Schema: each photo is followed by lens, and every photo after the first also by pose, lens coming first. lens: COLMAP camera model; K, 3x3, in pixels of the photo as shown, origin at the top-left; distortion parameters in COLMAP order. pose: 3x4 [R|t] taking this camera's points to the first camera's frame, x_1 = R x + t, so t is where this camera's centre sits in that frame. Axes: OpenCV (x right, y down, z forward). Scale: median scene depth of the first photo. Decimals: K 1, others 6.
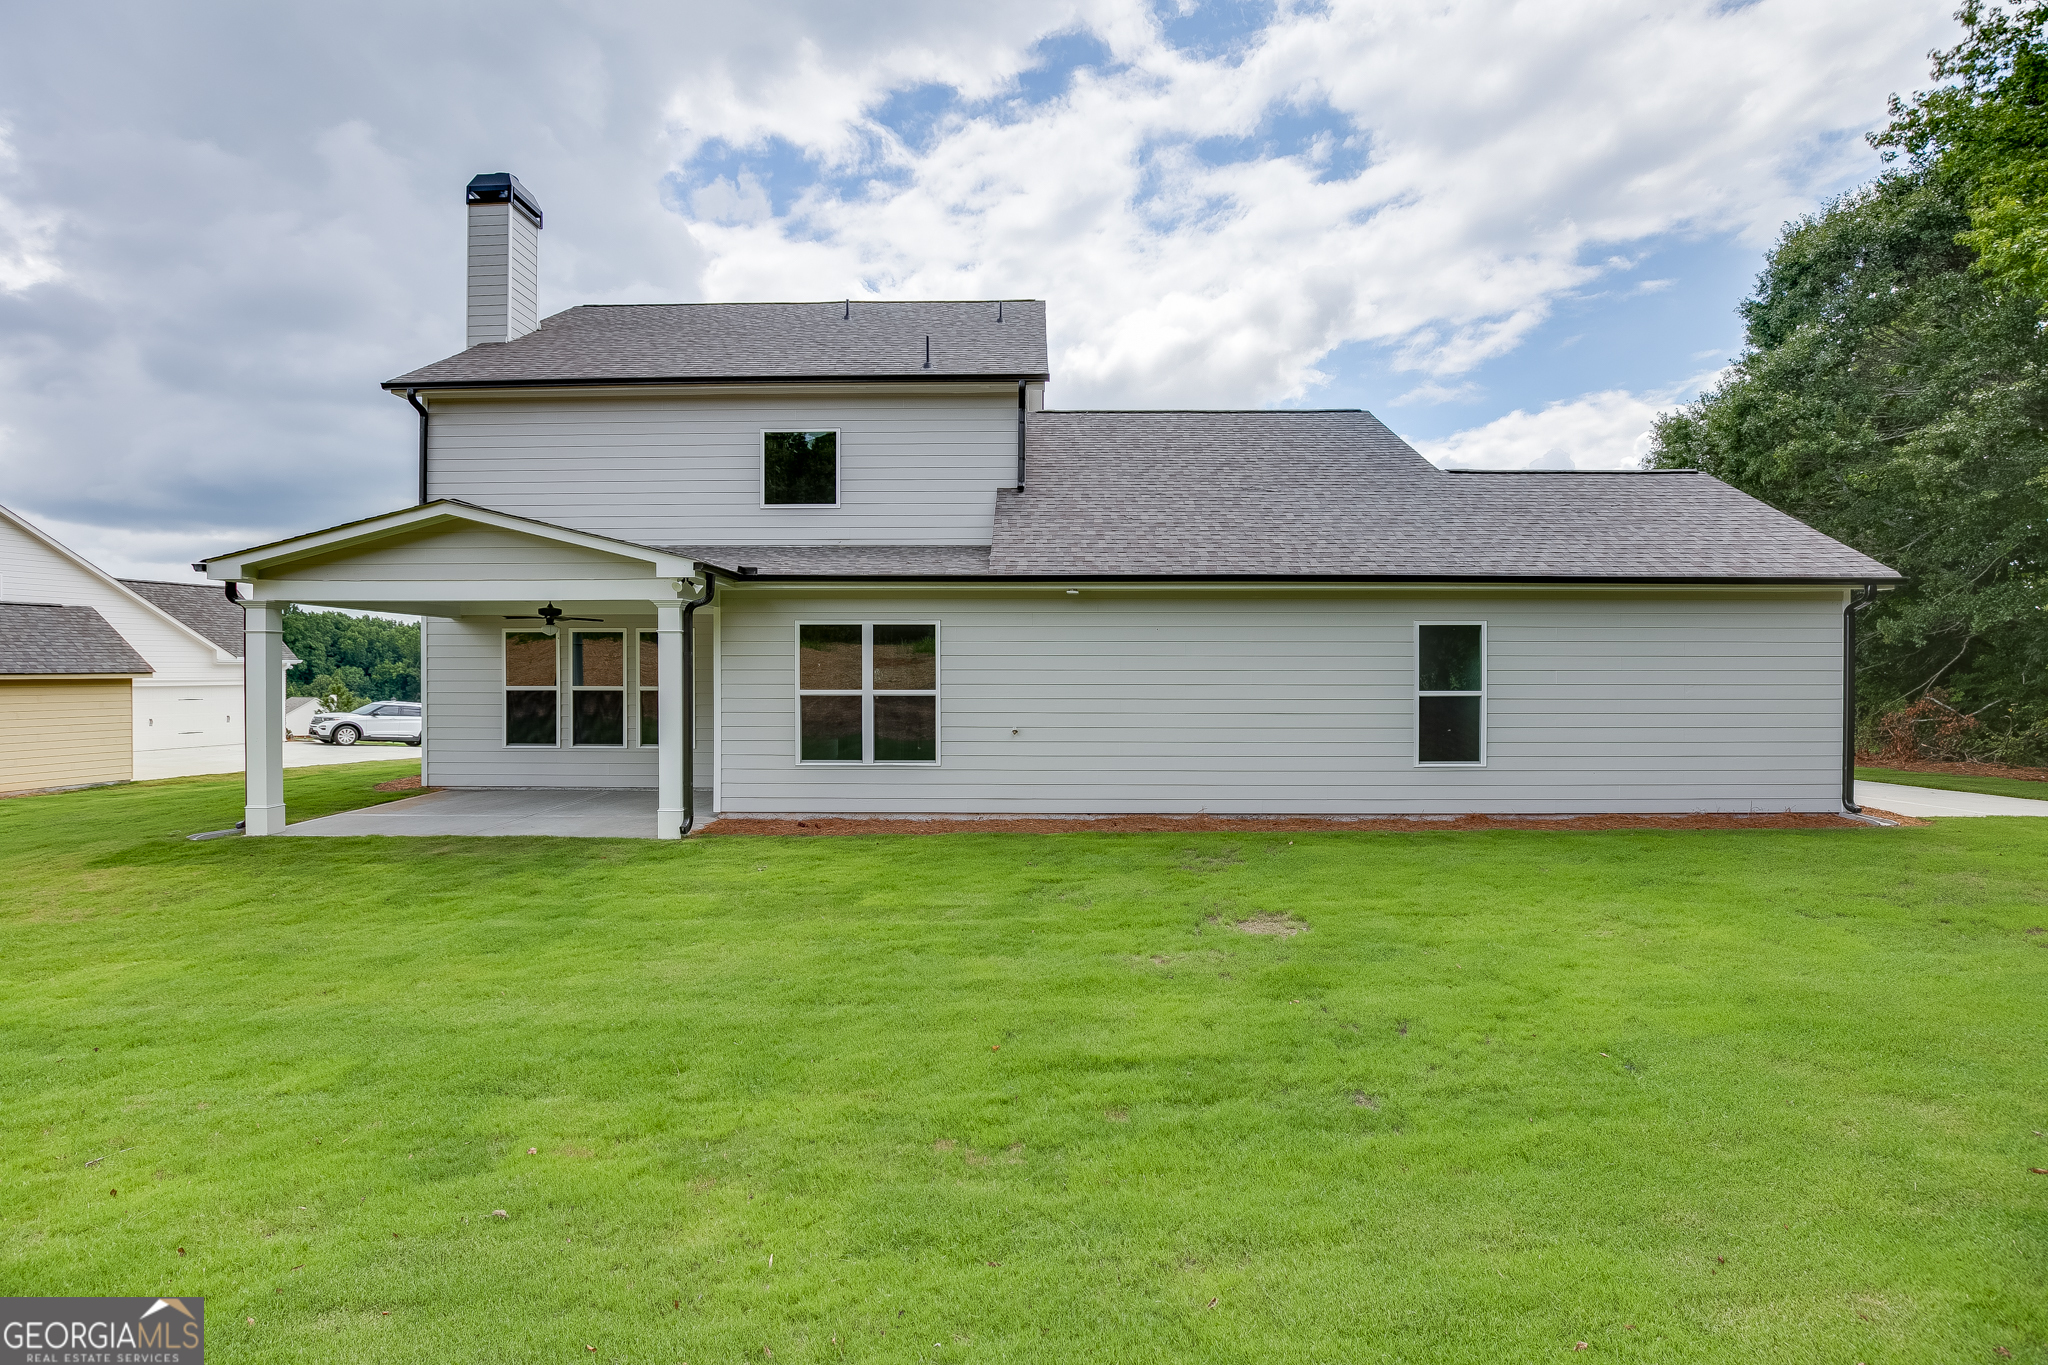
lens RADIAL K [[942.7, 0, 1024.0], [0, 942.7, 682.5], [0, 0, 1]] dist [0.000341, -0.016393]
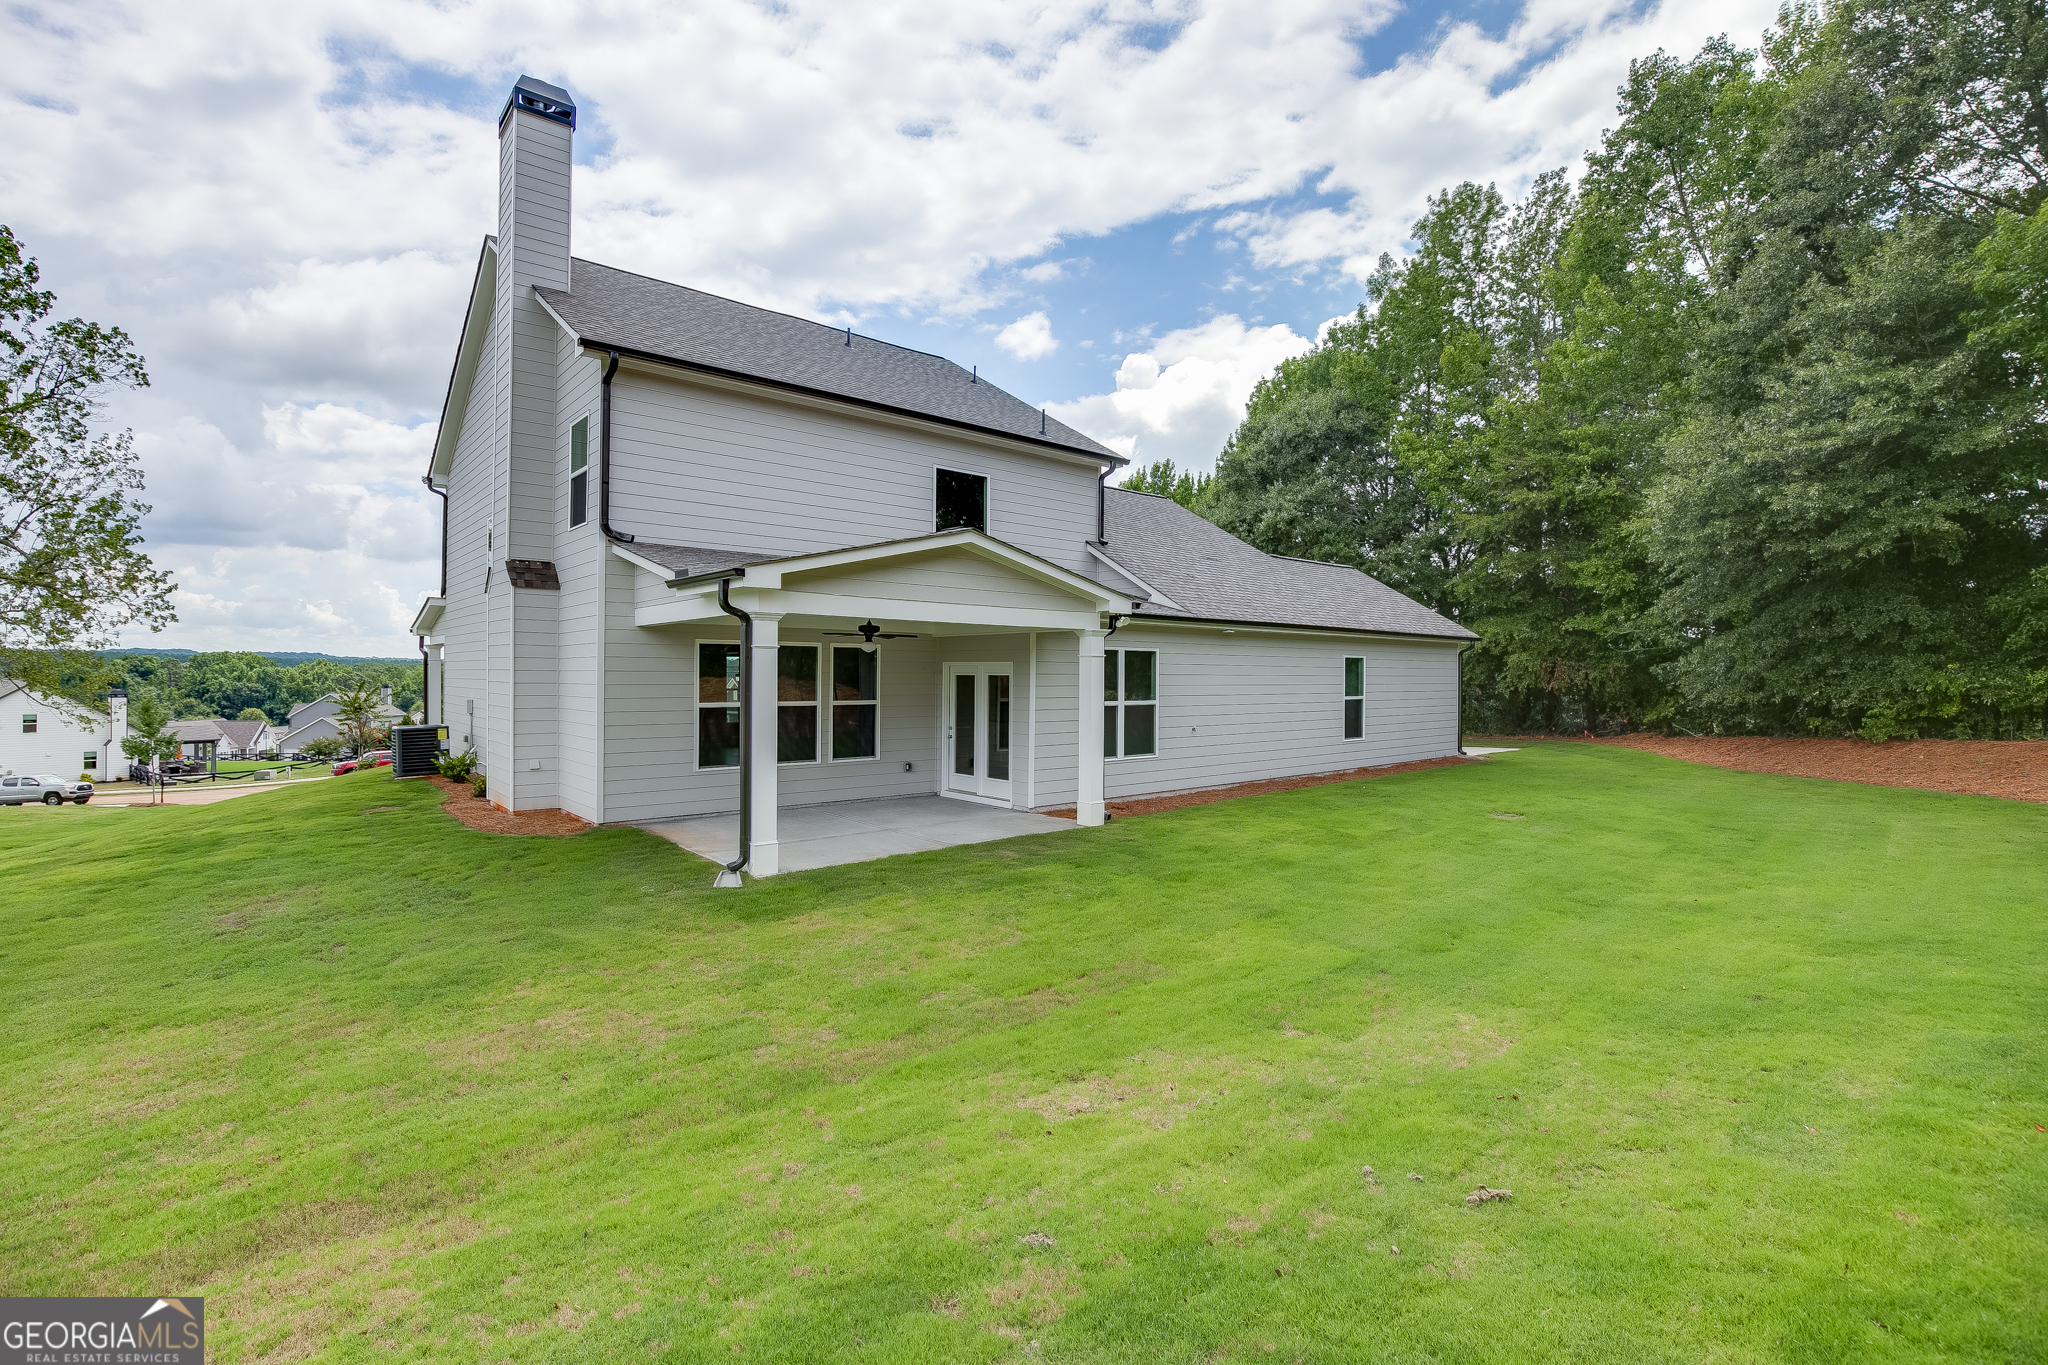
lens RADIAL K [[942.7, 0, 1024.0], [0, 942.7, 682.5], [0, 0, 1]] dist [0.000341, -0.016393]
pose [[0.727540, -0.001623, 0.686063, -1.041337], [0.005025, 0.999983, -0.002963, -0.012678], [-0.686047, 0.005604, 0.727536, 0.145822]]
